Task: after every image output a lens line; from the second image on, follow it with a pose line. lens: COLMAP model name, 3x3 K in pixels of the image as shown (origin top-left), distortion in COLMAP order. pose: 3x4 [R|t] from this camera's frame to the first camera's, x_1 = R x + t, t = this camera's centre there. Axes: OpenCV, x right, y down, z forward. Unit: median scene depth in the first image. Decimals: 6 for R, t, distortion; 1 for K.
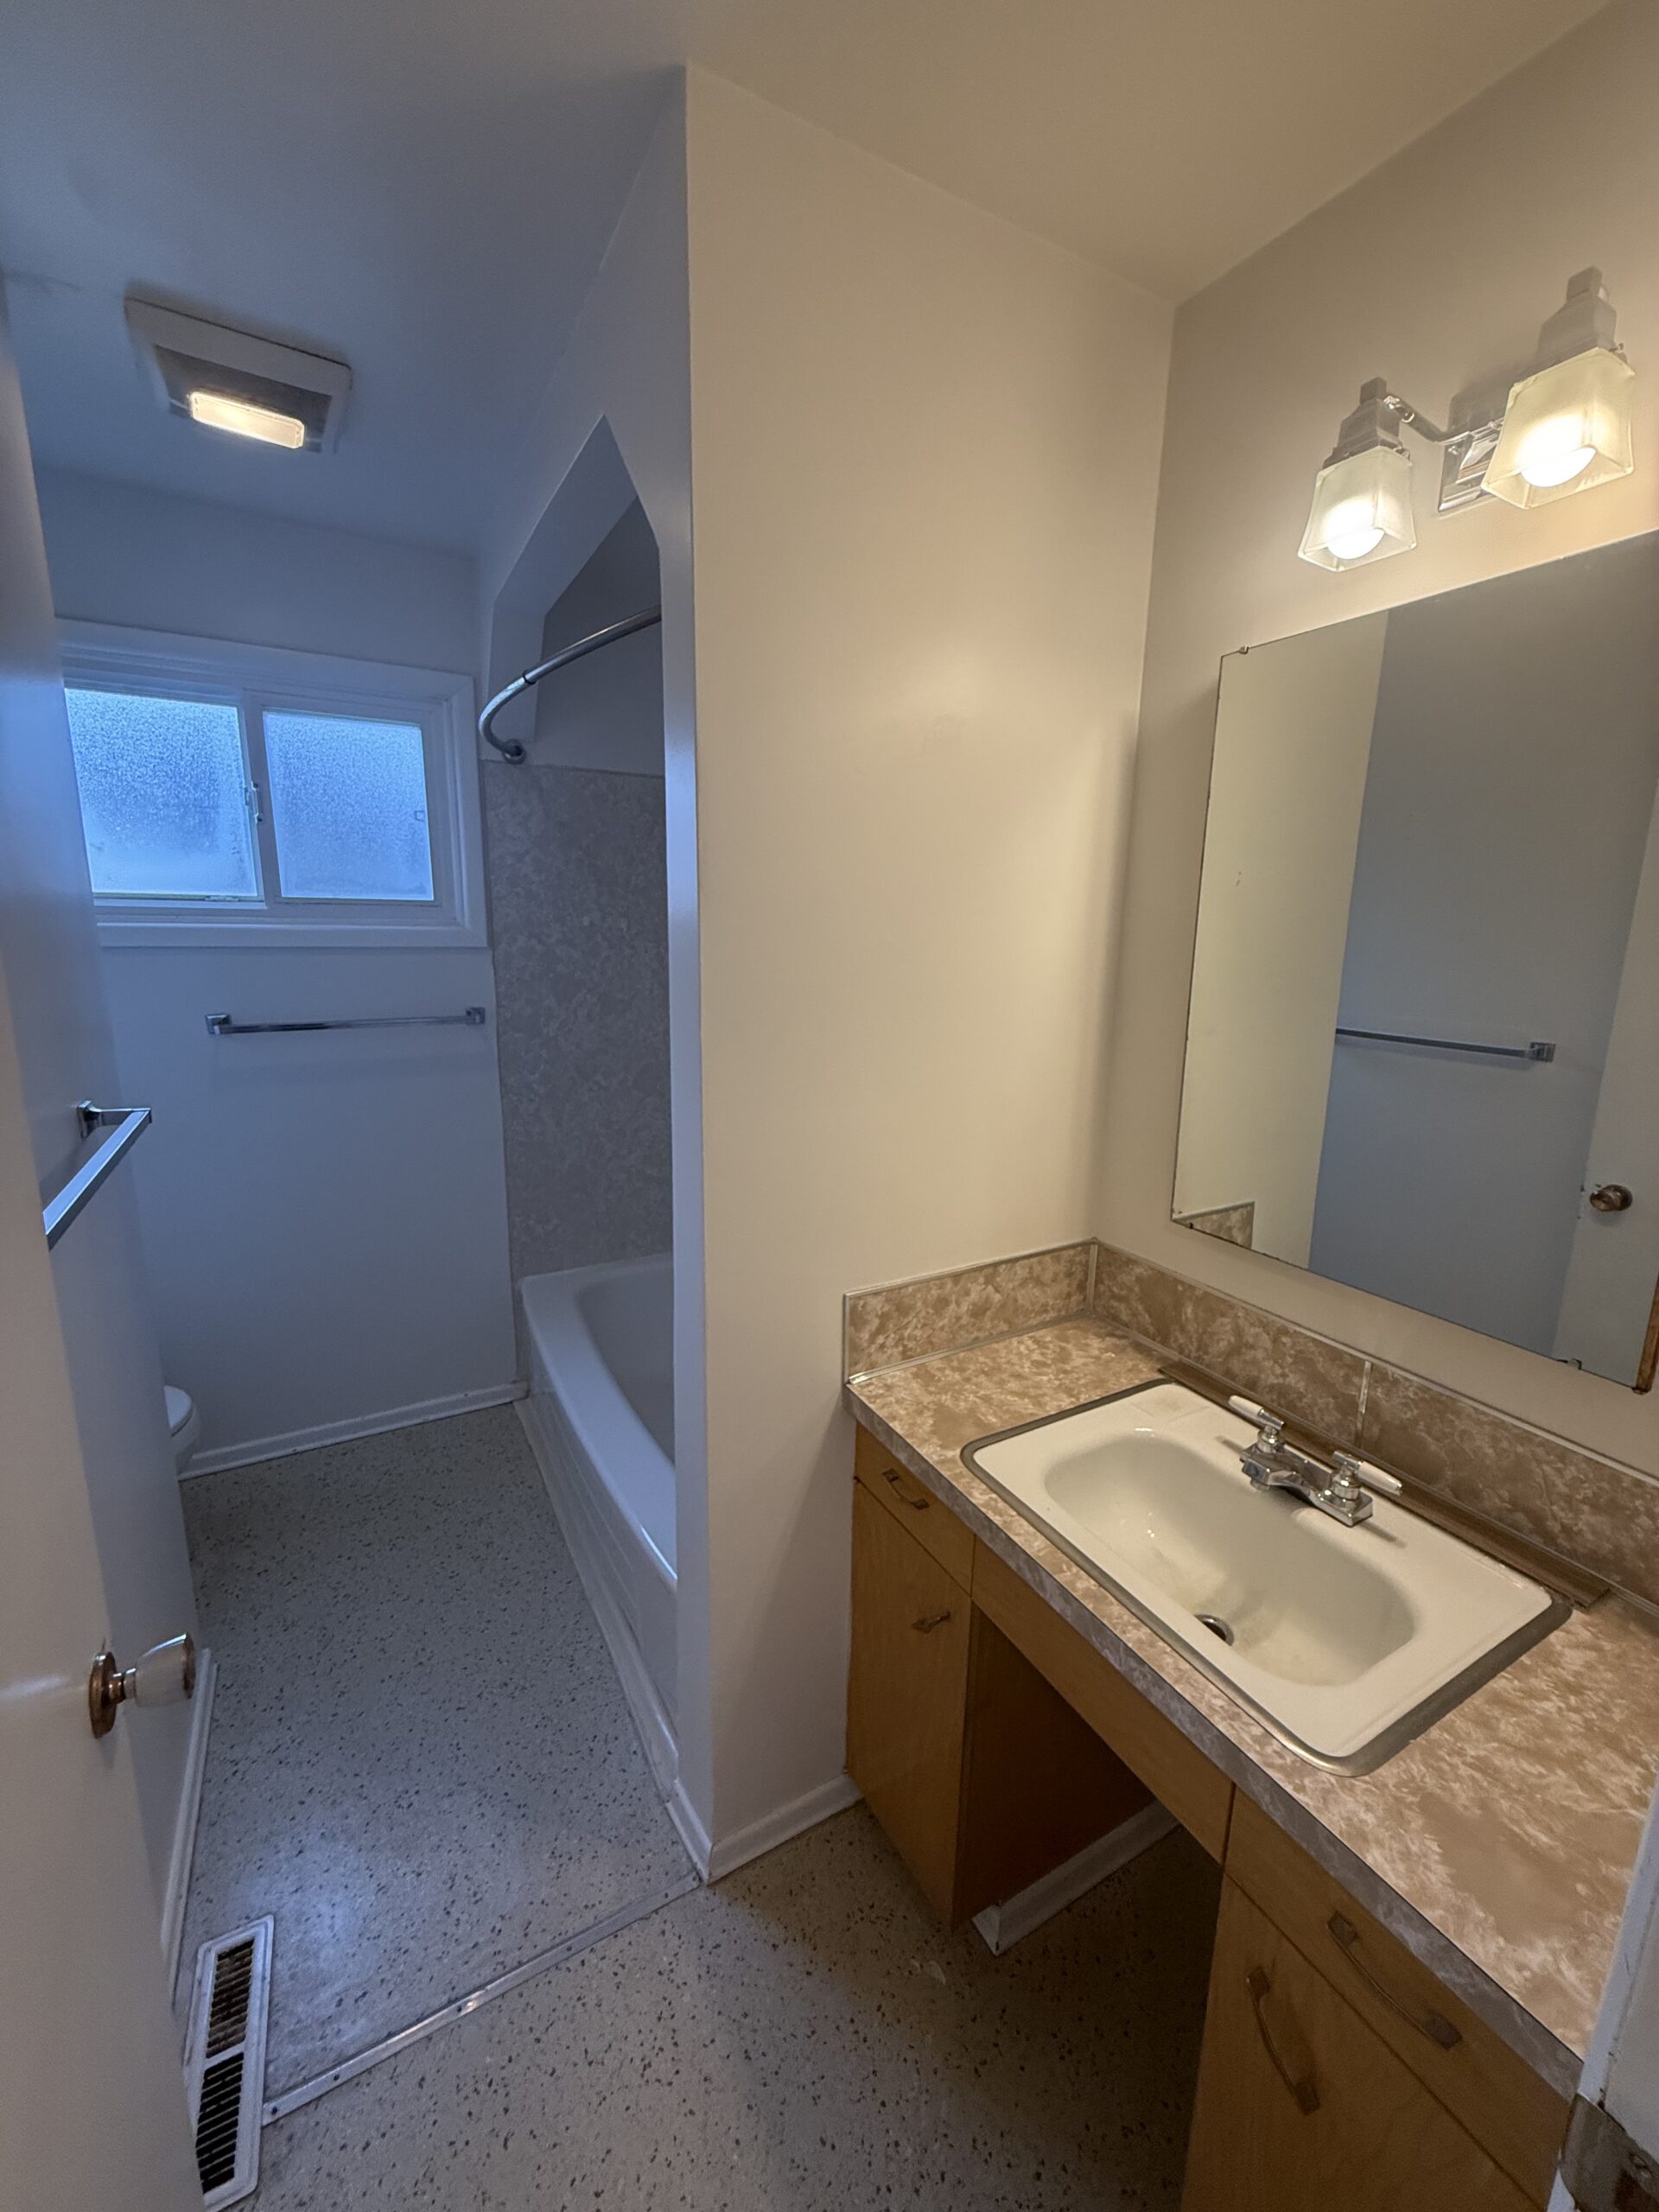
lens RADIAL K [[879.4, 0, 827.0], [0, 879.4, 1098.2], [0, 0, 1]] dist [0.000372, -0.000384]
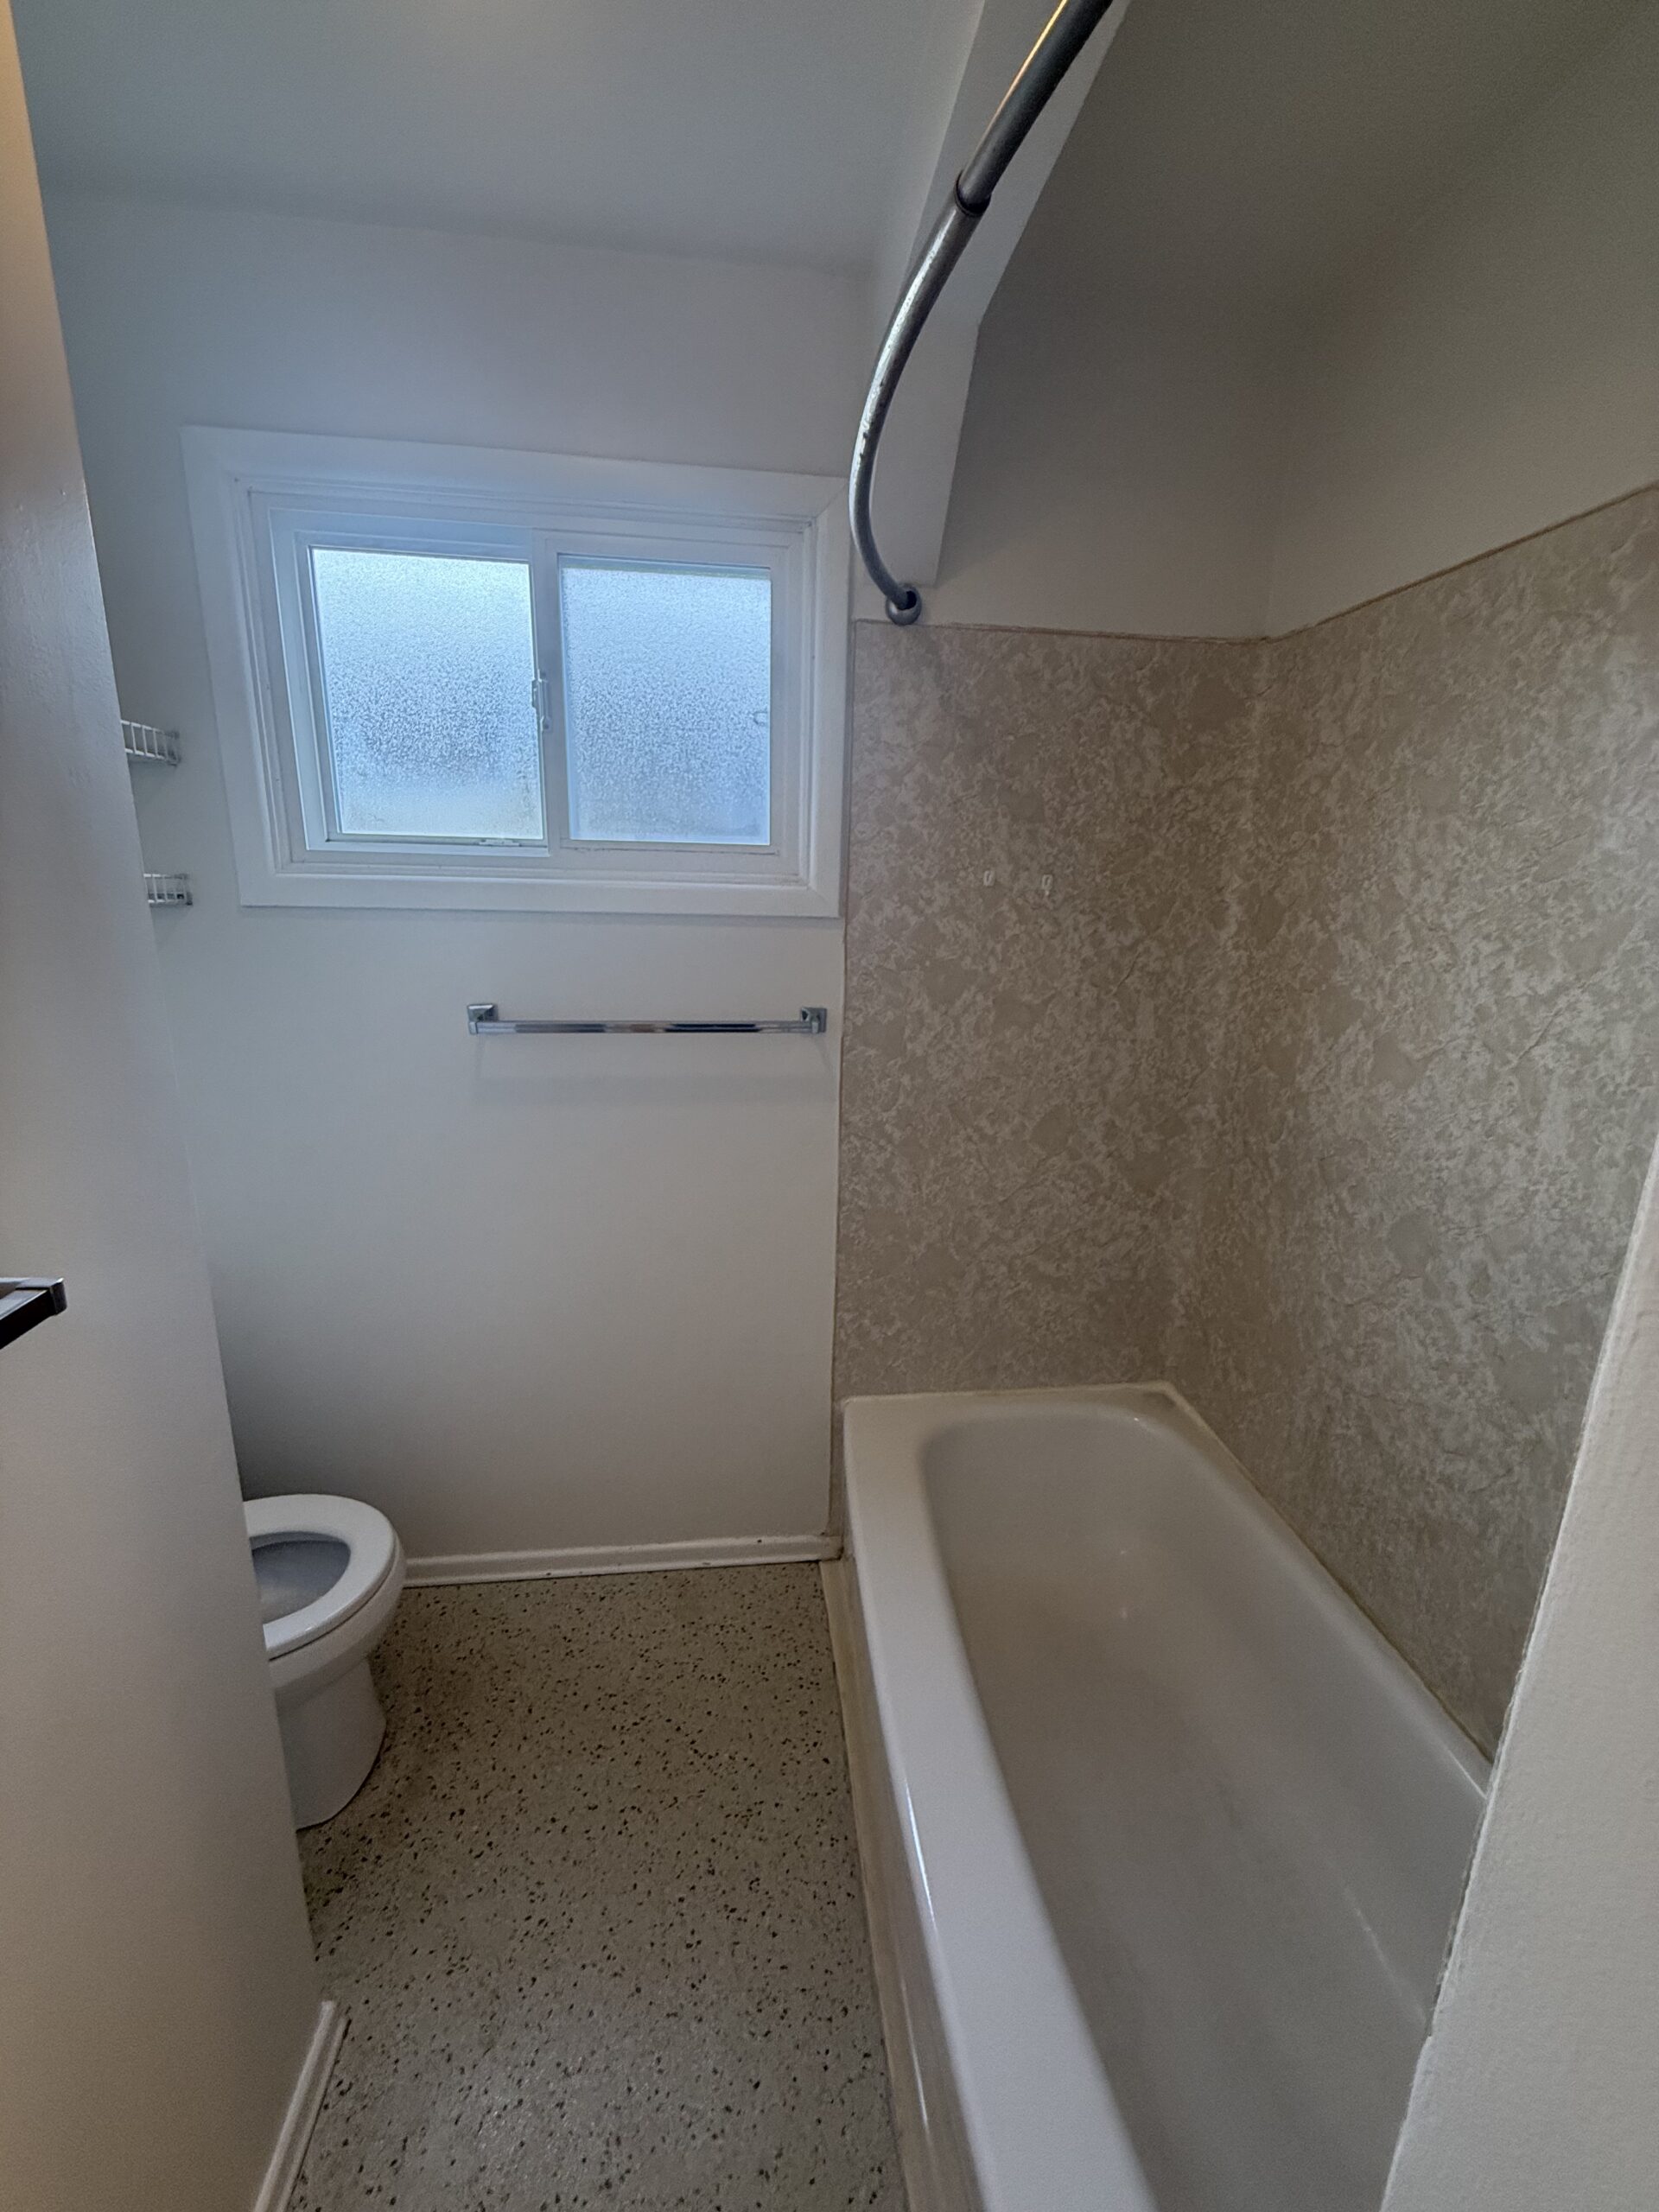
lens RADIAL K [[879.4, 0, 831.9], [0, 879.4, 1099.6], [0, 0, 1]] dist [0.000372, -0.000384]
pose [[0.923374, 0.099686, -0.370733, -0.131361], [-0.084861, 0.994810, 0.056133, -0.071682], [0.374405, -0.020371, 0.927042, 0.379946]]
